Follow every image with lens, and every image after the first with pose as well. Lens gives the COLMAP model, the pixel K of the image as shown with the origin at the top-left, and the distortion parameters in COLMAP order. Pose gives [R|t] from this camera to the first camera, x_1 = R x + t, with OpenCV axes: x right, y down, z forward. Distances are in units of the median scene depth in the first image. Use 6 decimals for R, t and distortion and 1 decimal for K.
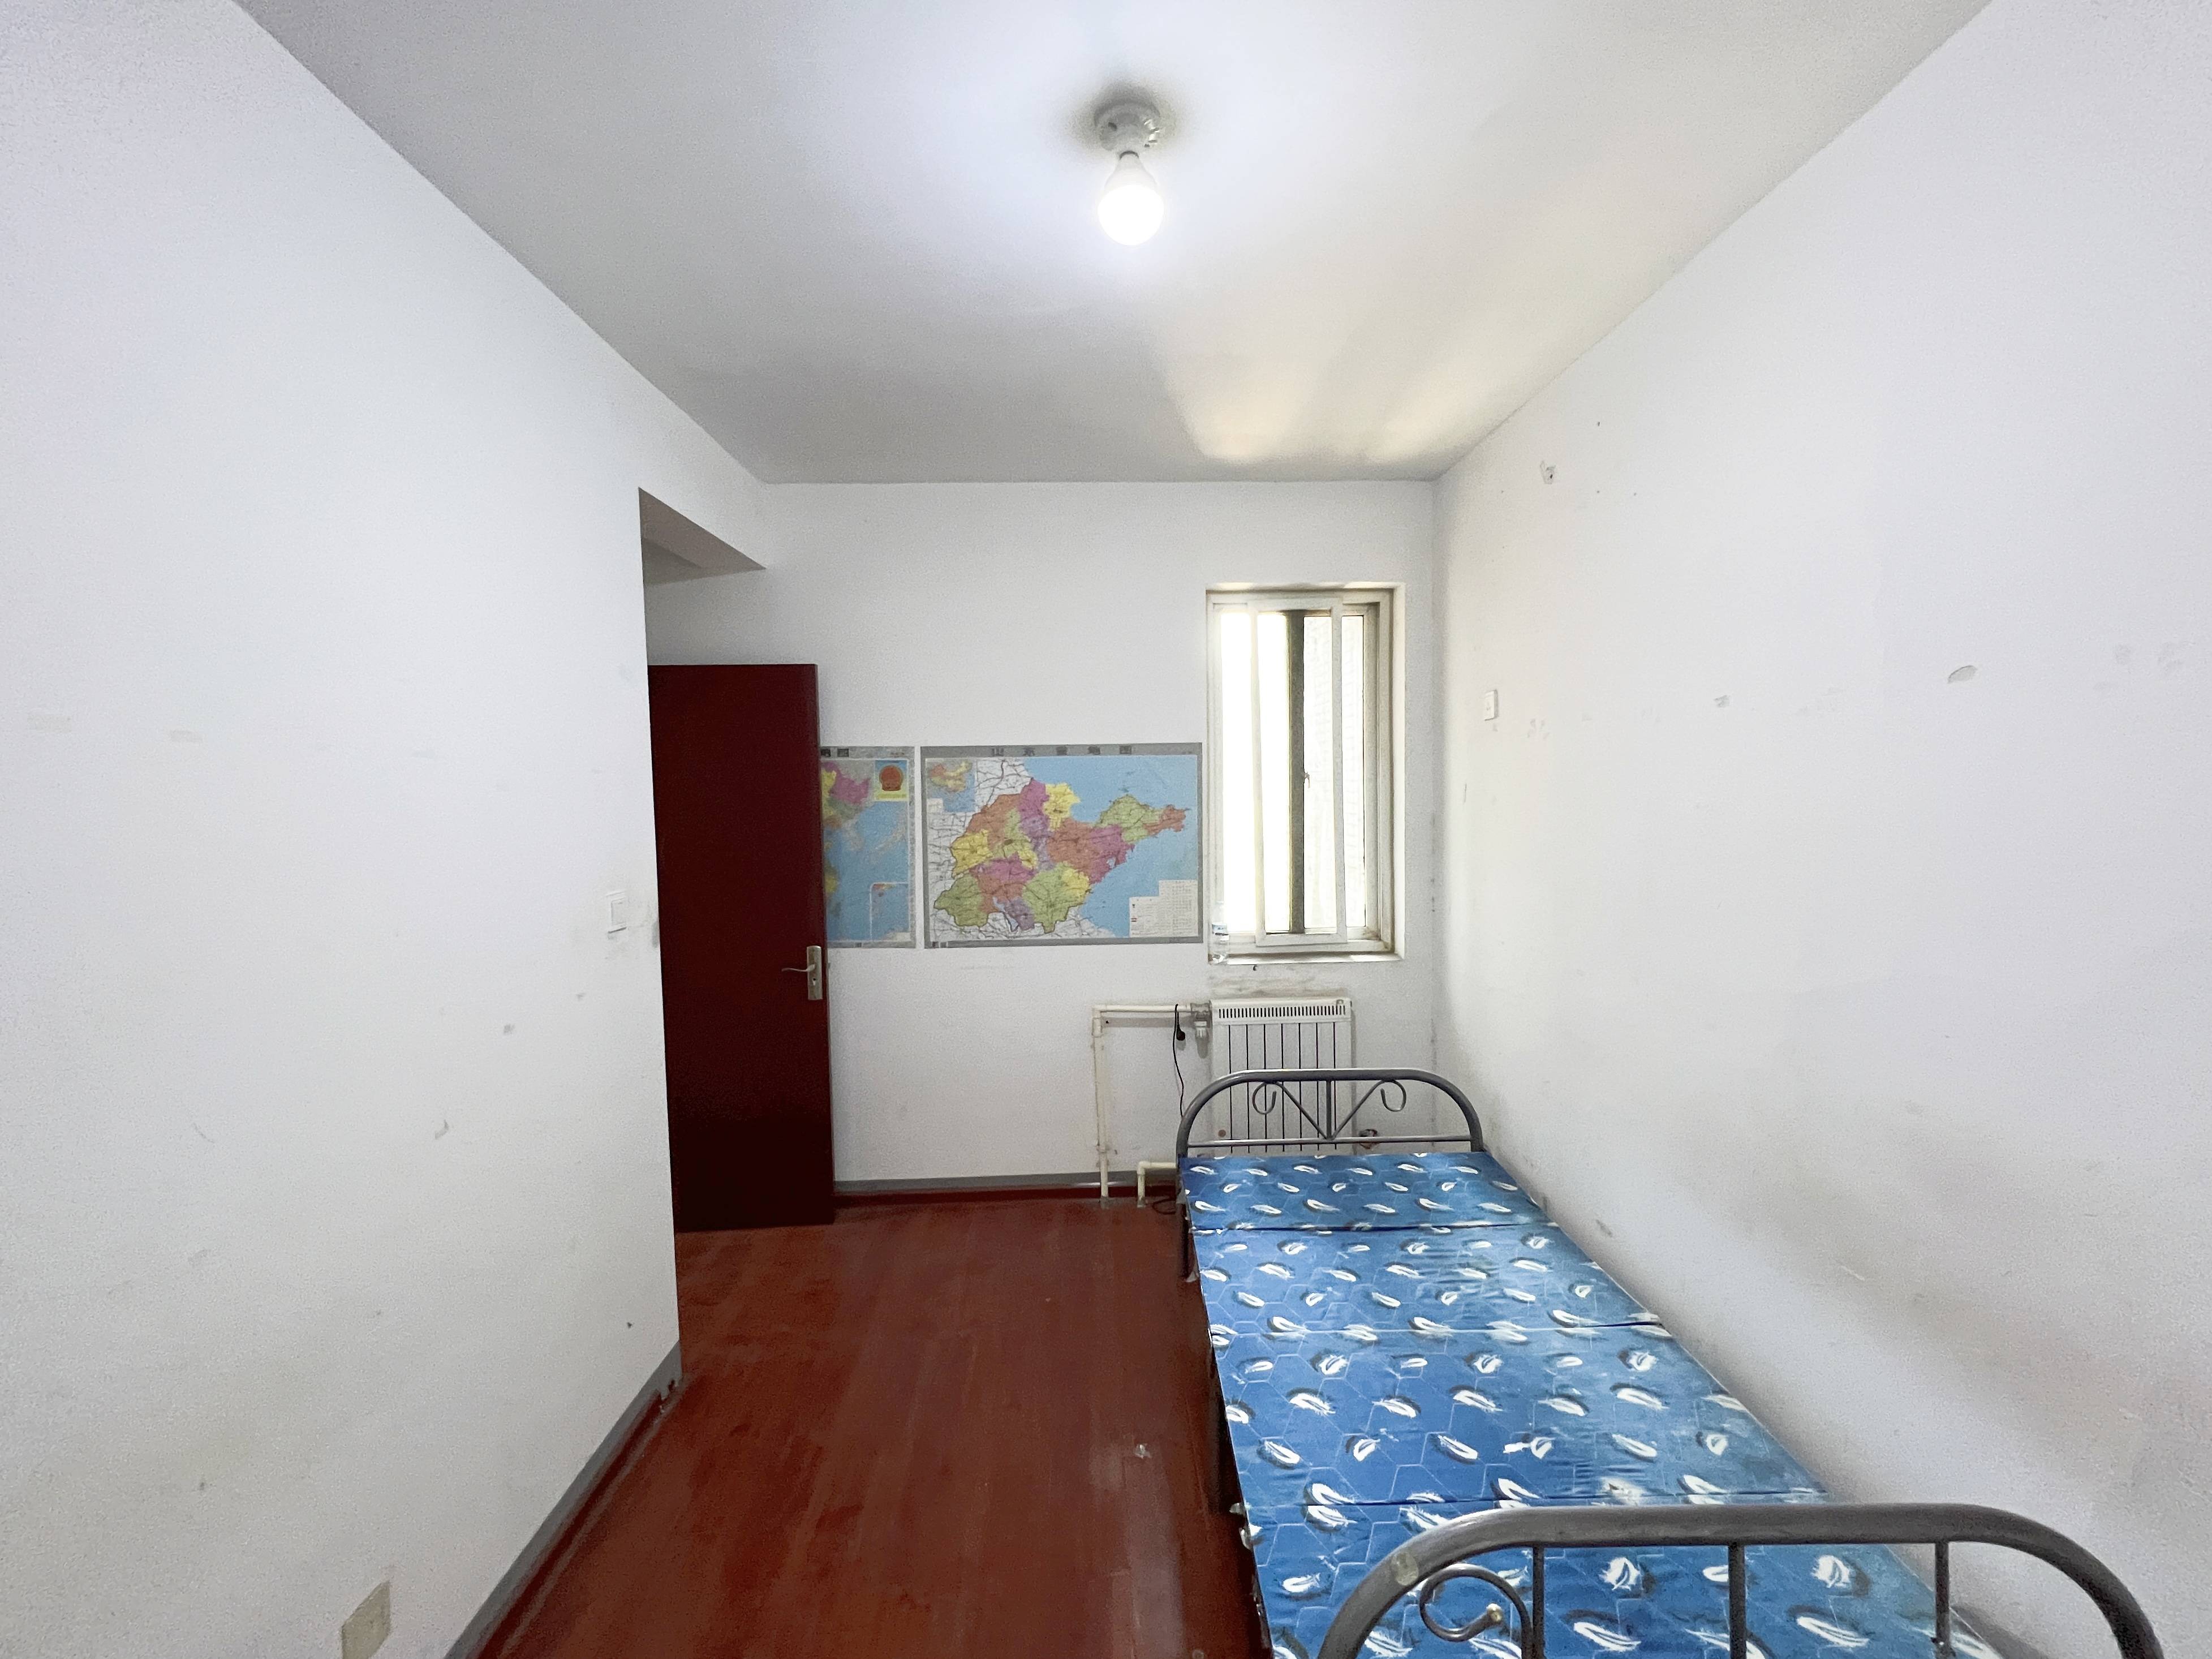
lens RADIAL K [[889.2, 0, 1108.6], [0, 889.2, 820.7], [0, 0, 1]] dist [0.000937, -0.000152]
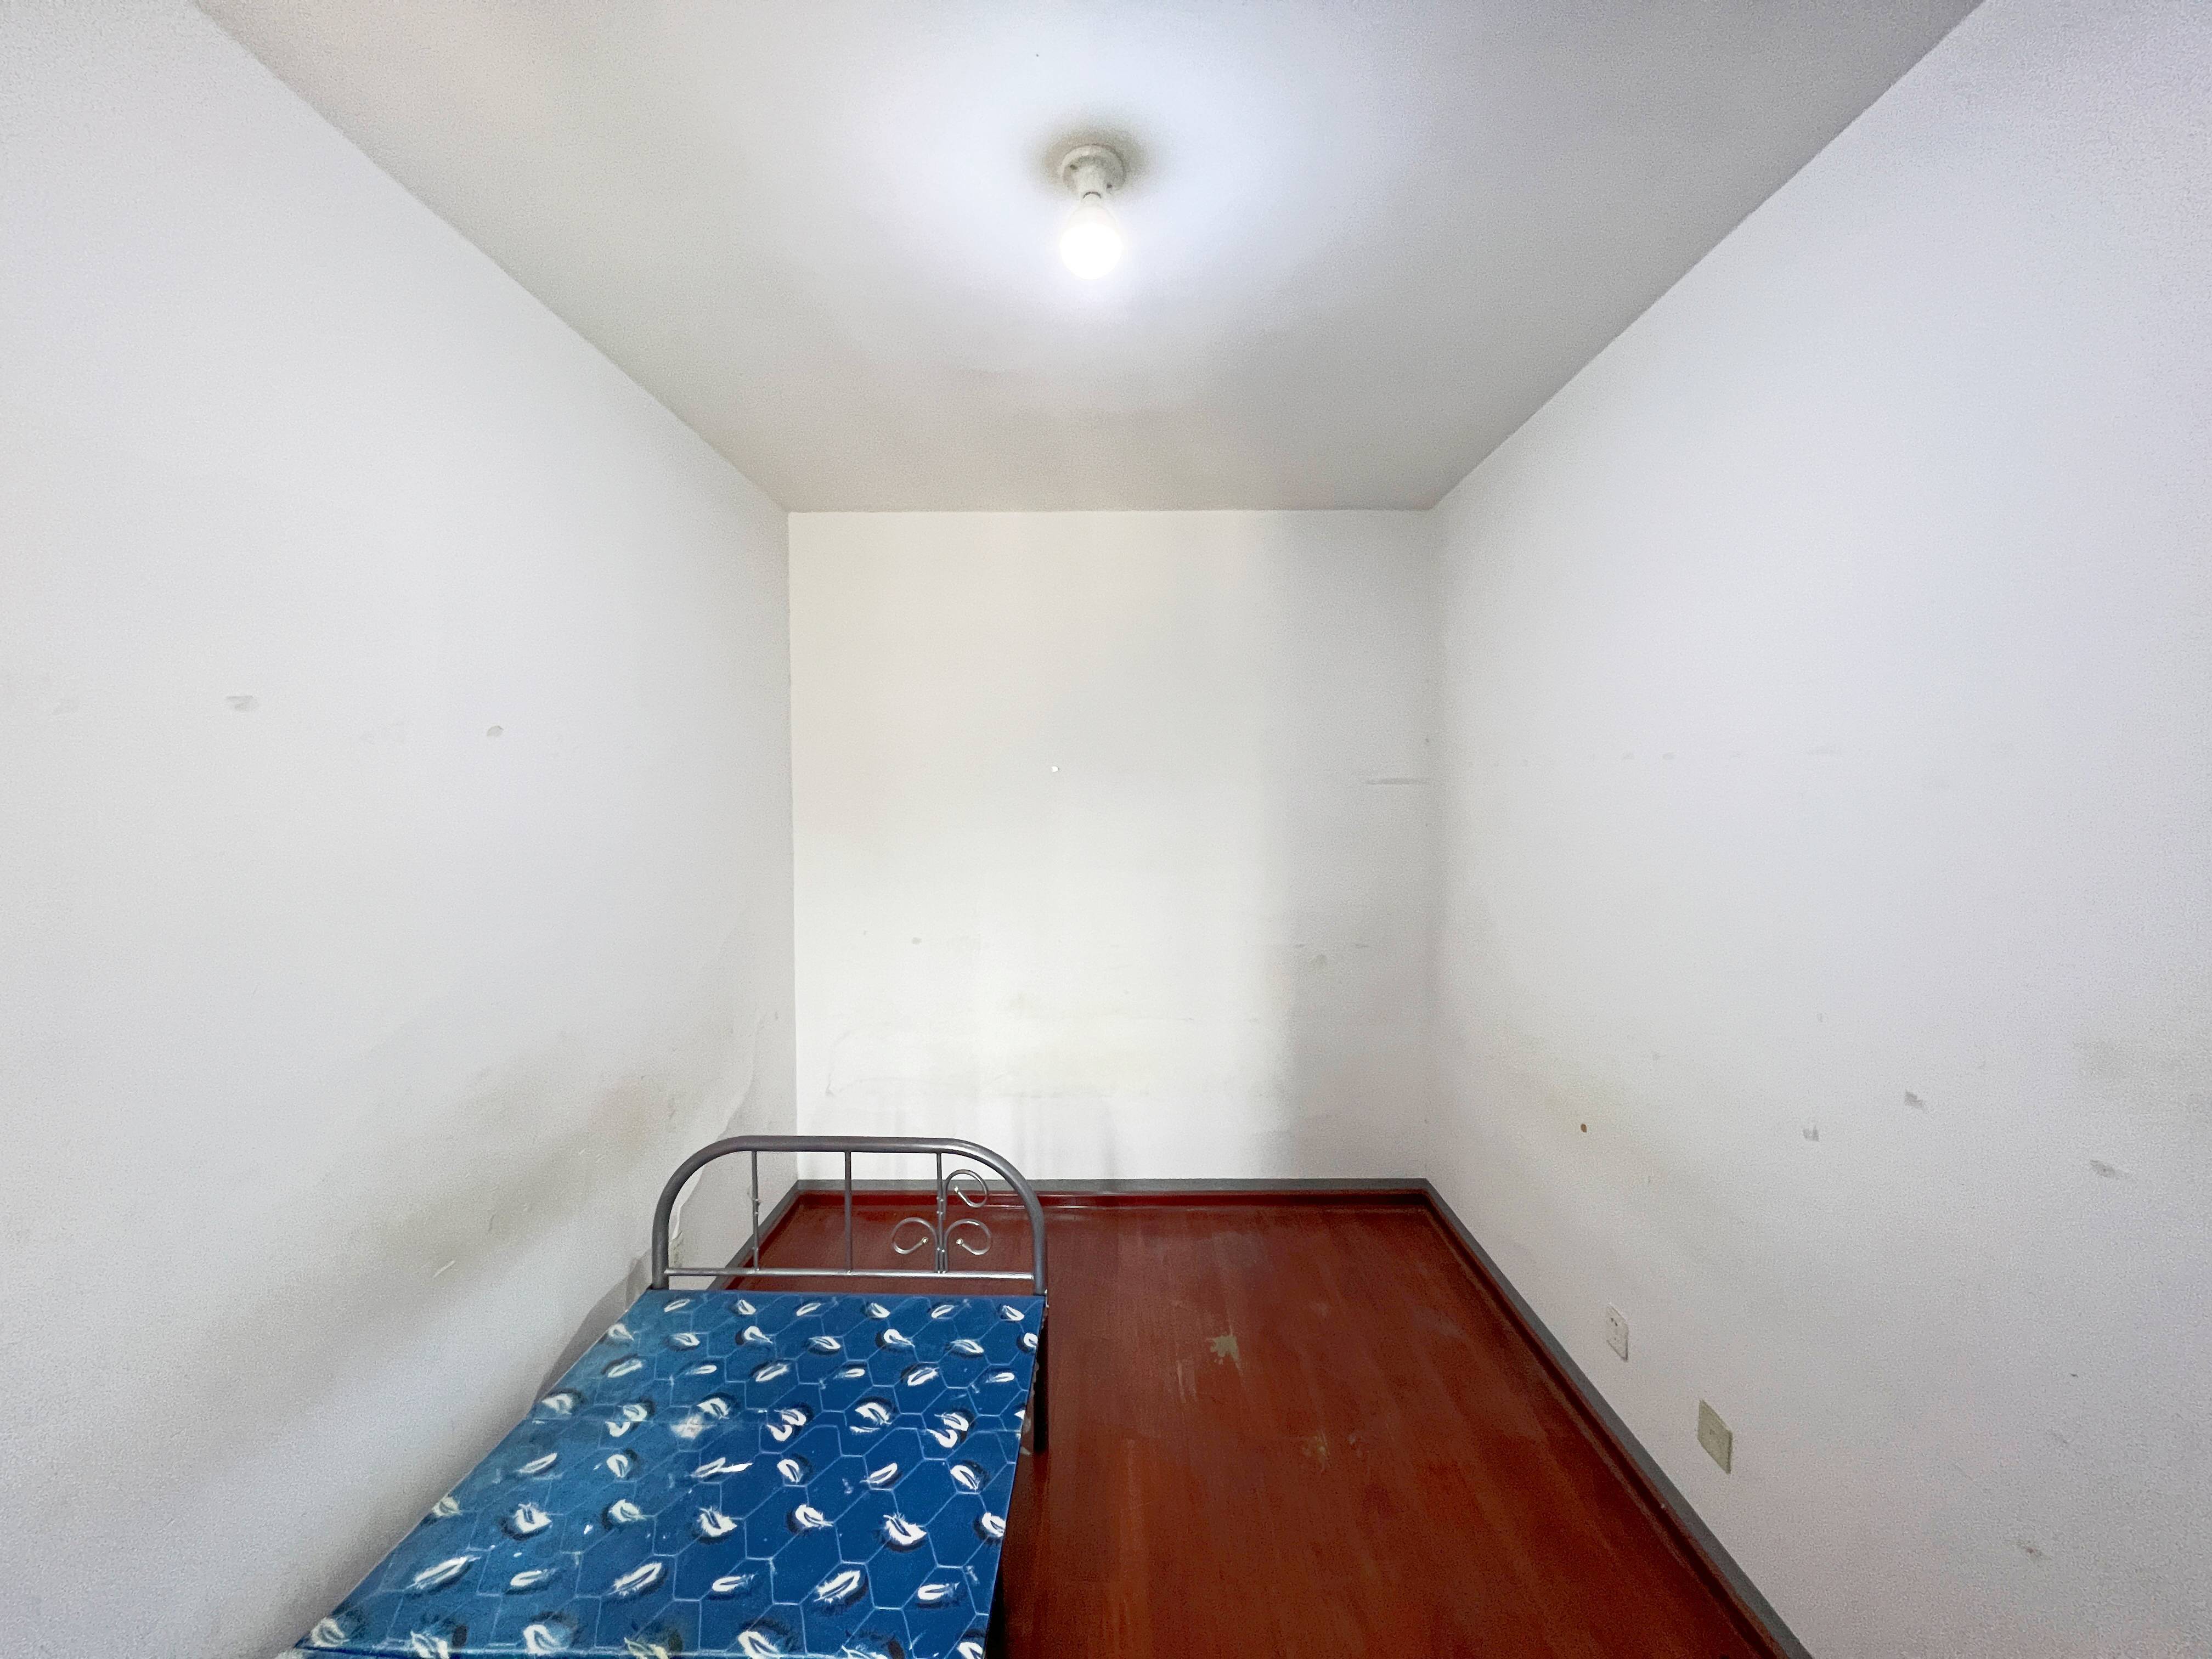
lens RADIAL K [[889.1, 0, 1107.8], [0, 889.1, 820.0], [0, 0, 1]] dist [0.000937, -0.000152]
pose [[-0.999336, 0.013035, 0.034013, -0.008562], [0.015275, 0.997672, 0.066460, -0.089529], [-0.033068, 0.066936, -0.997209, 1.957278]]
